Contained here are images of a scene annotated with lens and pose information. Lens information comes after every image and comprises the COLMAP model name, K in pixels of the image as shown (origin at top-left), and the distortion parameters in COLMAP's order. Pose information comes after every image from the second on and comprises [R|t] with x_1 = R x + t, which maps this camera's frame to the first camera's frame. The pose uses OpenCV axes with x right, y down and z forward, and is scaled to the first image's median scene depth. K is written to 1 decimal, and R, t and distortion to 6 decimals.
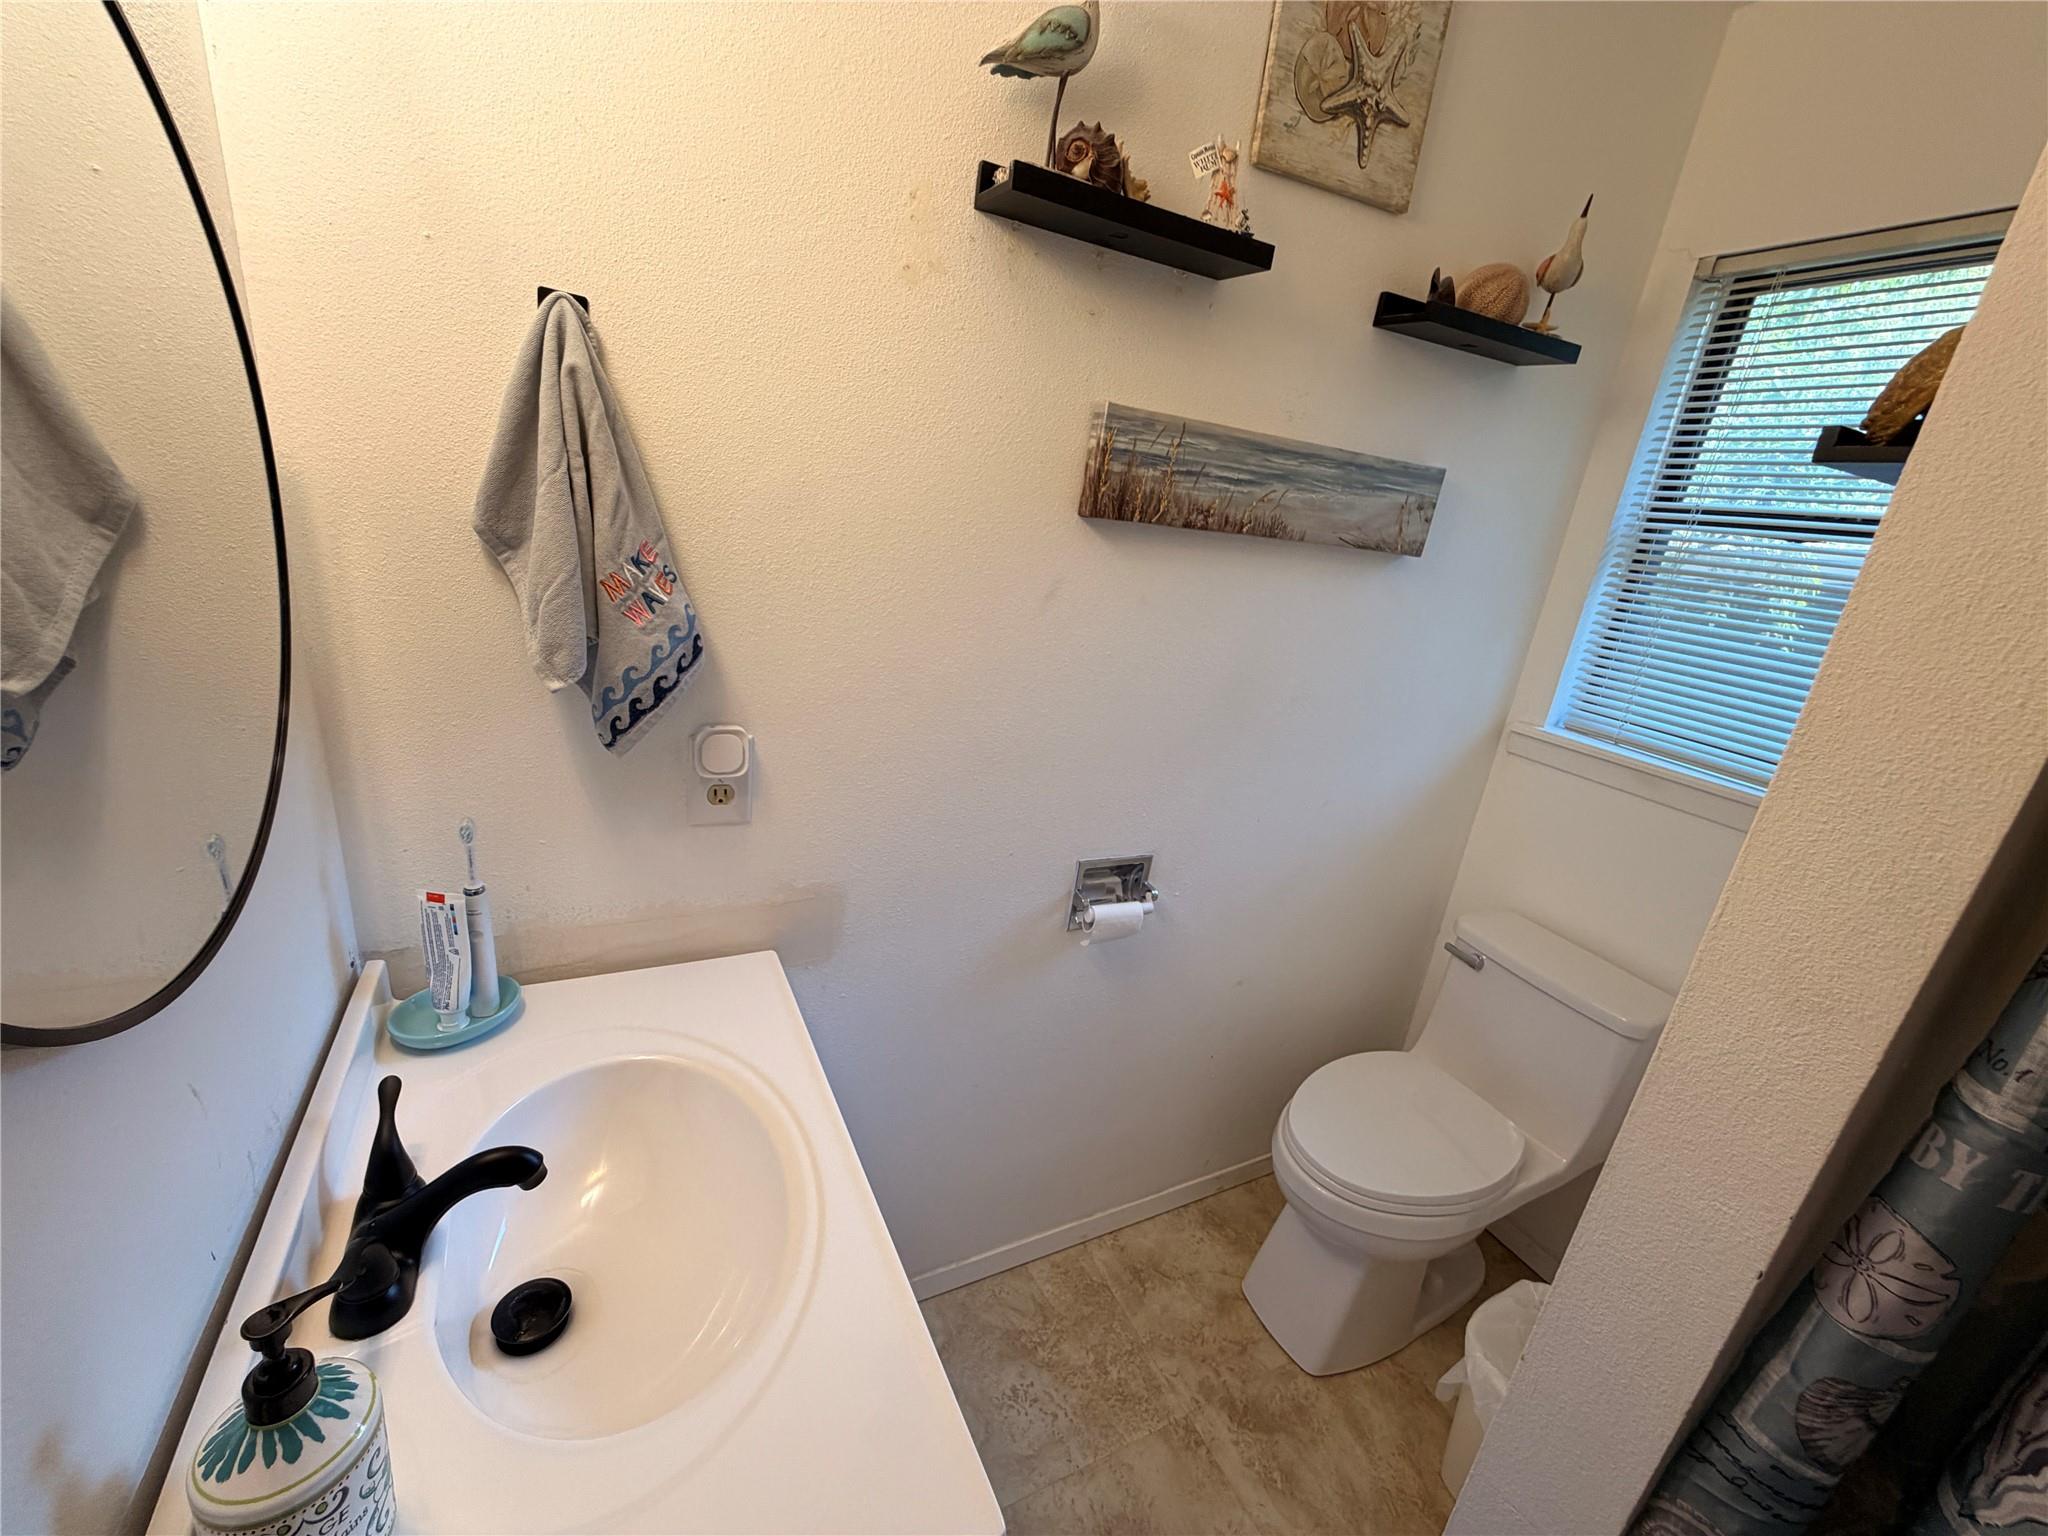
lens RADIAL K [[819.3, 0, 1025.1], [0, 819.3, 768.5], [0, 0, 1]] dist [0.000618, -0.000300]
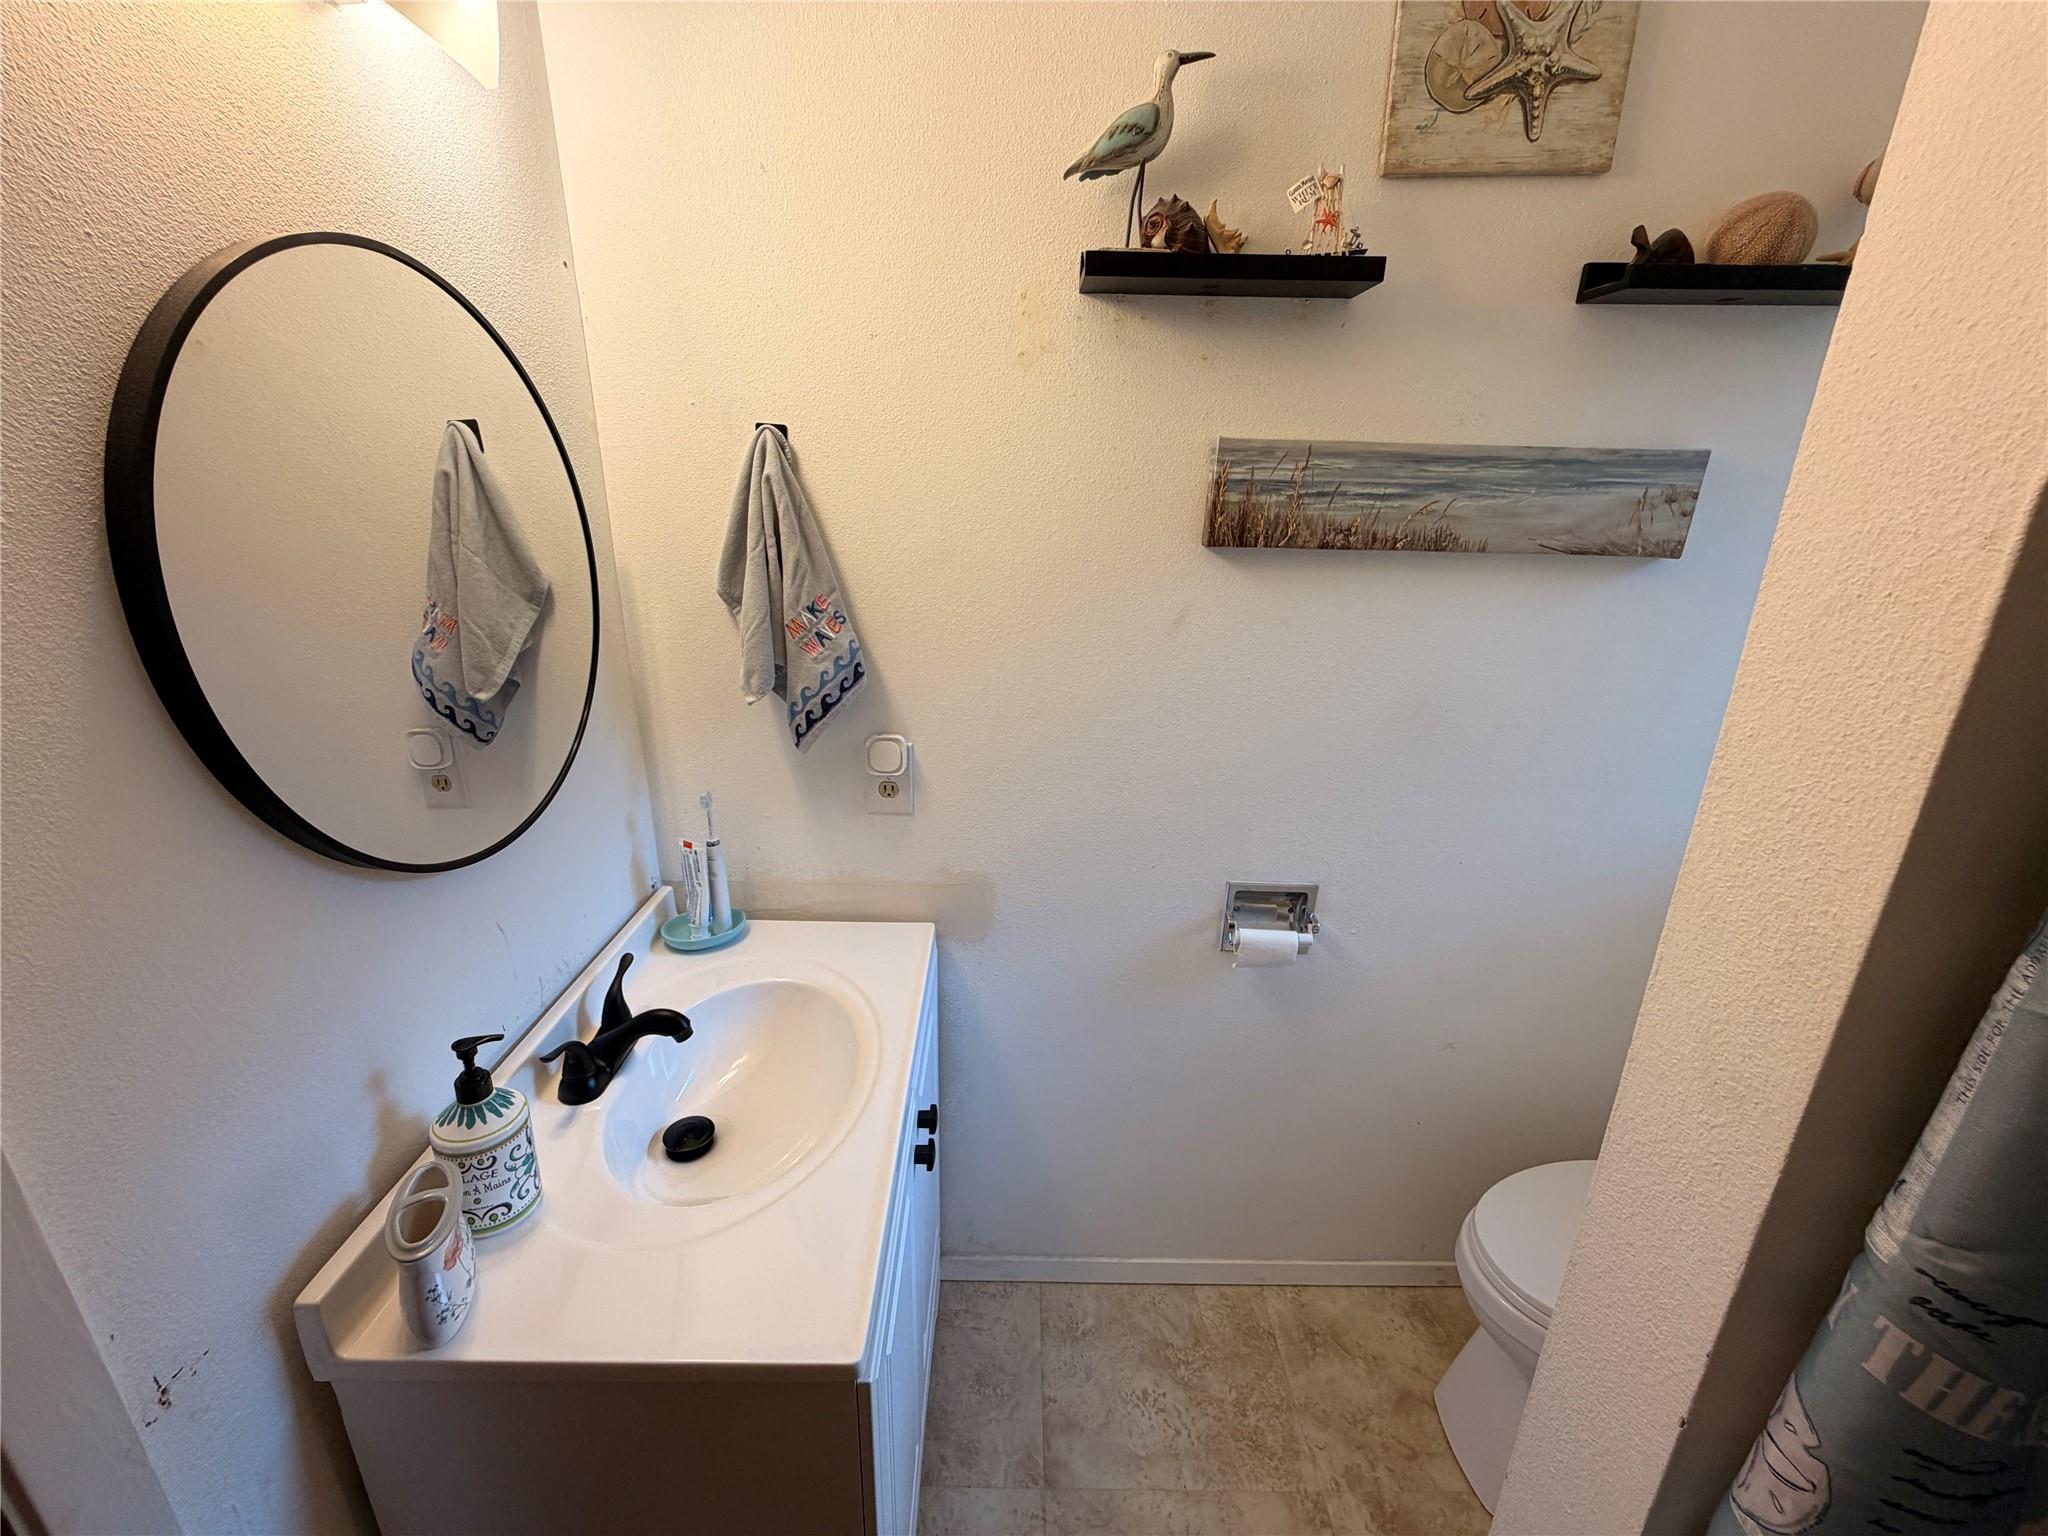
lens RADIAL K [[819.3, 0, 1023.3], [0, 819.3, 767.4], [0, 0, 1]] dist [0.000618, -0.000300]
pose [[0.890599, 0.042481, -0.452802, 0.400559], [-0.060698, 0.997823, -0.025770, 0.018914], [0.450721, 0.050435, 0.891239, -0.031716]]
